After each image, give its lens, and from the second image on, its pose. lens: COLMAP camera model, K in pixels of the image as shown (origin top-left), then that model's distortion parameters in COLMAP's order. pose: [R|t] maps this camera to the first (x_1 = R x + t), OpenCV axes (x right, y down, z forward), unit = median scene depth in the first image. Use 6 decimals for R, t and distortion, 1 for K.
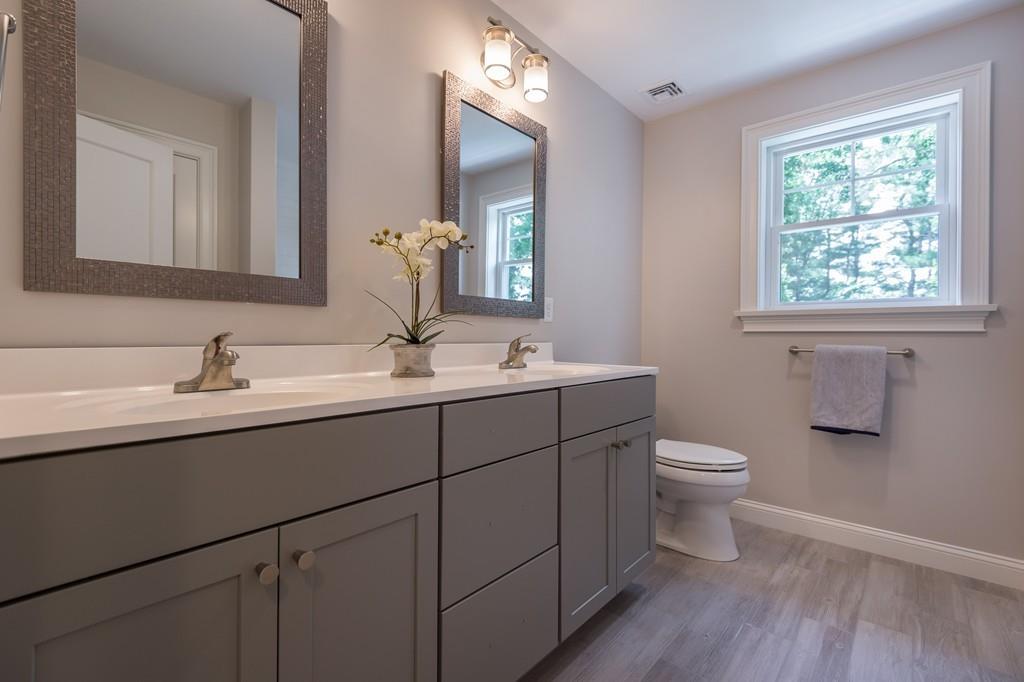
lens RADIAL K [[466.3, 0, 509.0], [0, 466.3, 342.3], [0, 0, 1]] dist [0.021091, -0.008433]
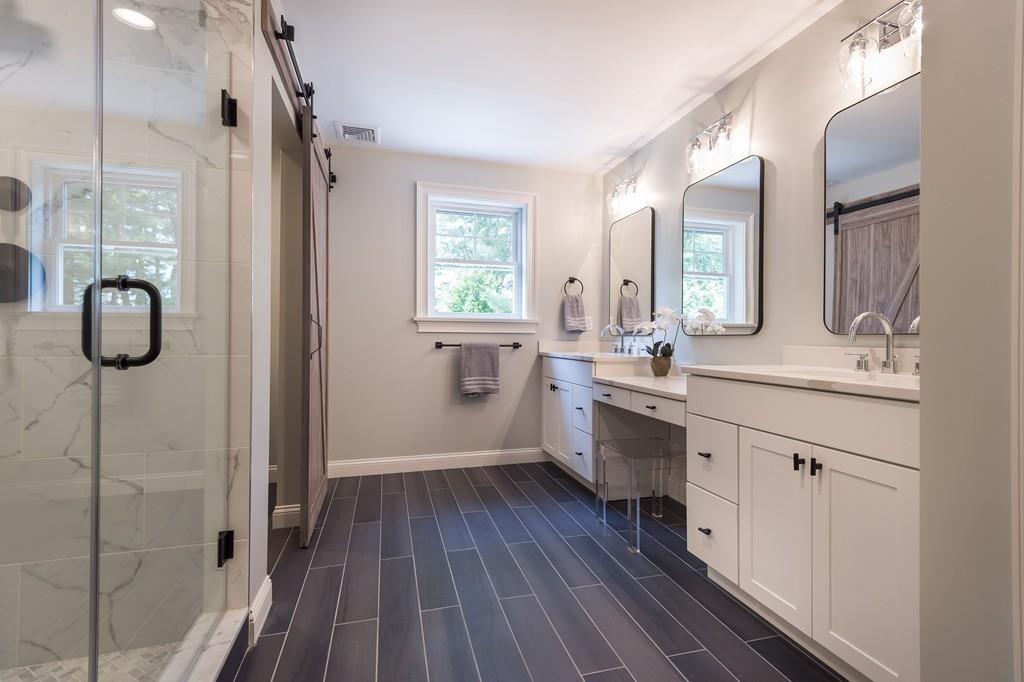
lens RADIAL K [[466.3, 0, 513.3], [0, 466.3, 339.2], [0, 0, 1]] dist [0.021091, -0.008433]
pose [[0.555345, -0.009555, 0.831565, -0.479284], [0.001777, 0.999945, 0.010302, -0.015253], [-0.831618, -0.004243, 0.555332, 0.016947]]
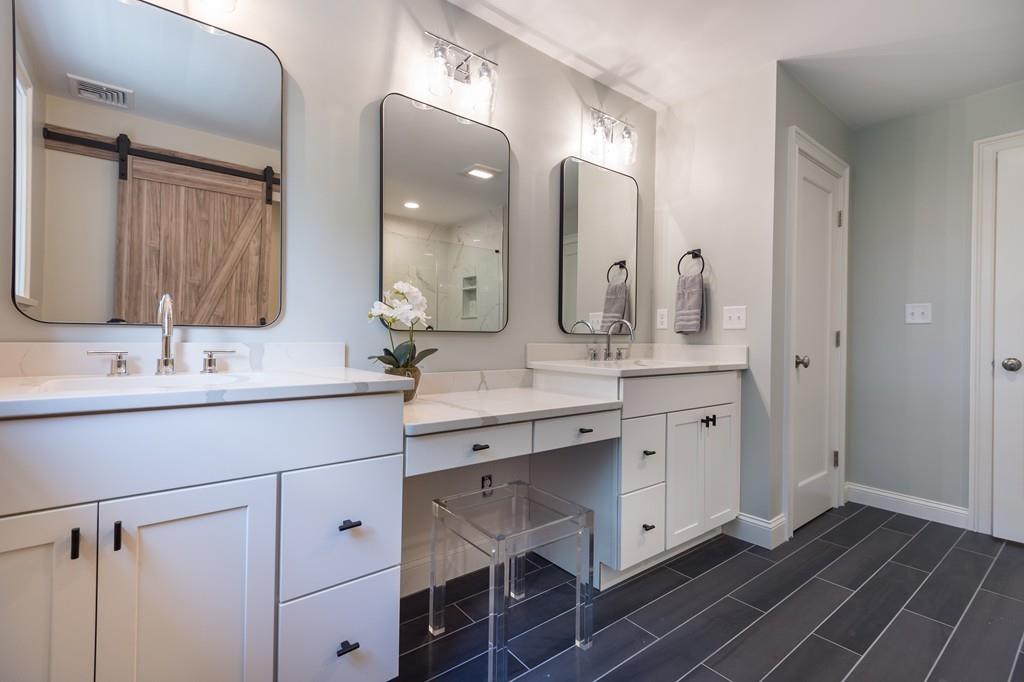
lens RADIAL K [[466.3, 0, 502.8], [0, 466.3, 333.4], [0, 0, 1]] dist [0.021091, -0.008433]
pose [[-0.979194, -0.027338, 0.201074, 0.359094], [-0.027132, 0.999625, 0.003778, -0.013526], [-0.201102, -0.001756, -0.979569, 0.929479]]
